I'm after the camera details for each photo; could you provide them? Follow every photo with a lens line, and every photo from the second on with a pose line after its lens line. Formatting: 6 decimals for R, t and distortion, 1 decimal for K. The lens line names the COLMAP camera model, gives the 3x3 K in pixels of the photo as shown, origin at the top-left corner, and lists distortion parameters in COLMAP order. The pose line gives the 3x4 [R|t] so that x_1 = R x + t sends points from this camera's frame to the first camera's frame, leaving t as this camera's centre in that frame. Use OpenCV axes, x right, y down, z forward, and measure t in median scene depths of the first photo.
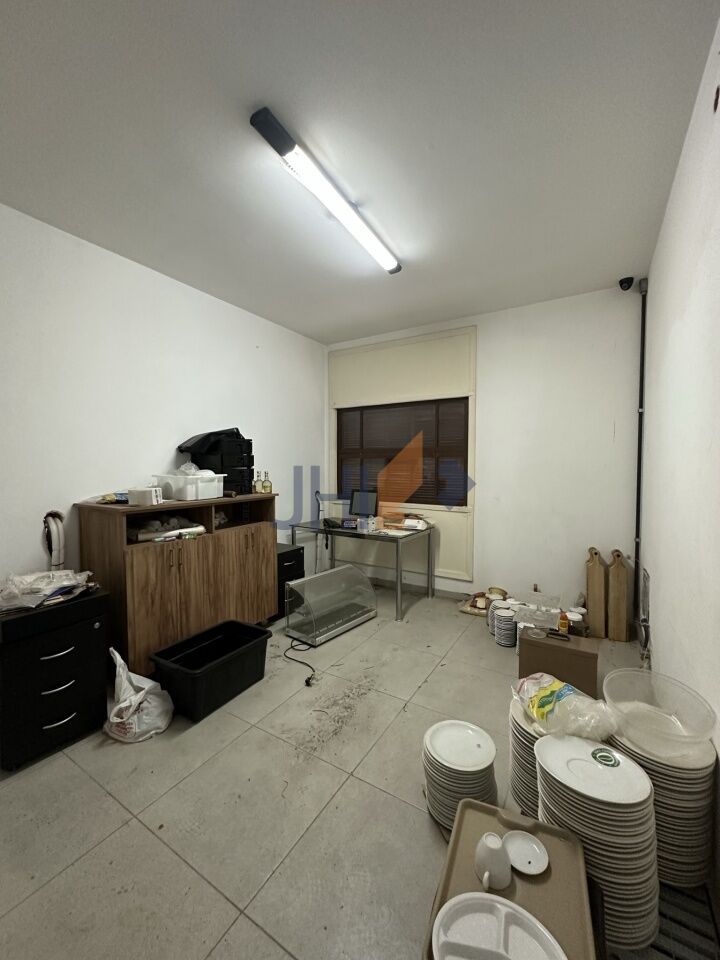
lens RADIAL K [[381.5, 0, 359.2], [0, 381.5, 478.0], [0, 0, 1]] dist [-0.002411, 0.000561]
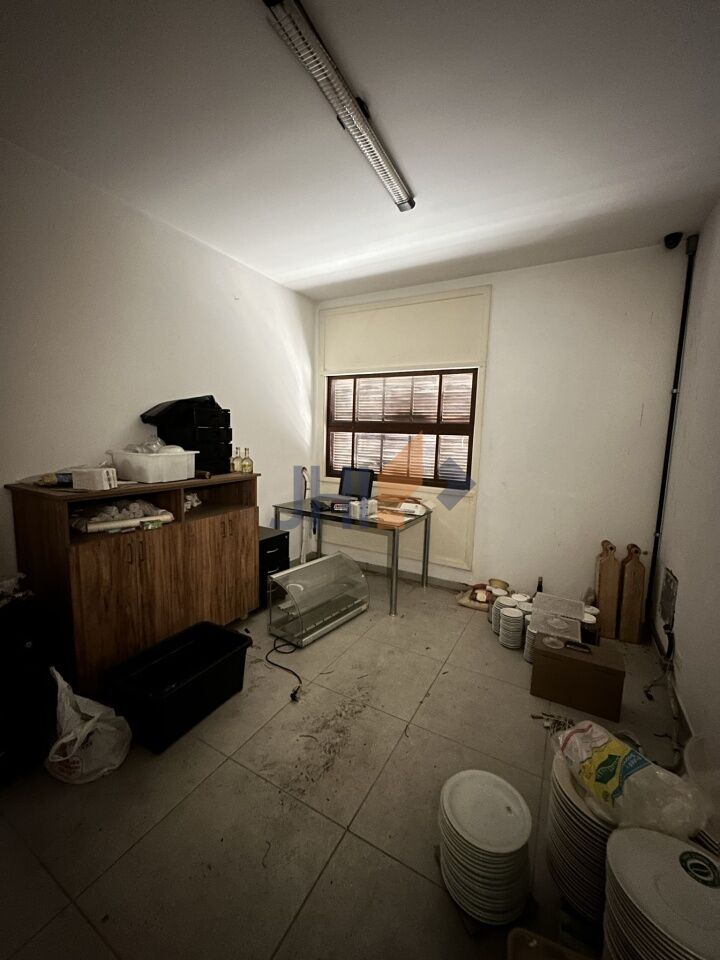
lens RADIAL K [[381.5, 0, 359.2], [0, 381.5, 477.9], [0, 0, 1]] dist [-0.002411, 0.000561]
pose [[0.998655, 0.024956, 0.045444, -0.035540], [-0.028647, 0.996183, 0.082459, -0.034631], [-0.043213, -0.083650, 0.995558, 0.162431]]
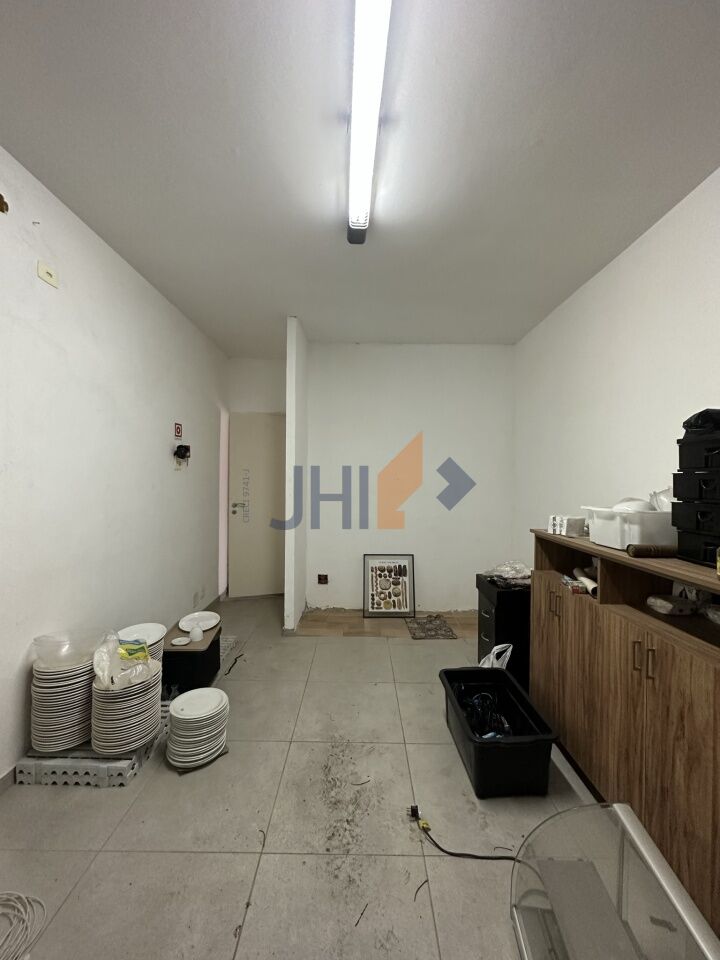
lens RADIAL K [[381.5, 0, 358.2], [0, 381.5, 478.1], [0, 0, 1]] dist [-0.002411, 0.000561]
pose [[-0.853690, -0.015992, -0.520536, 0.294611], [-0.035514, 0.998989, 0.027553, -0.063801], [0.519569, 0.042008, -0.853395, 1.421951]]
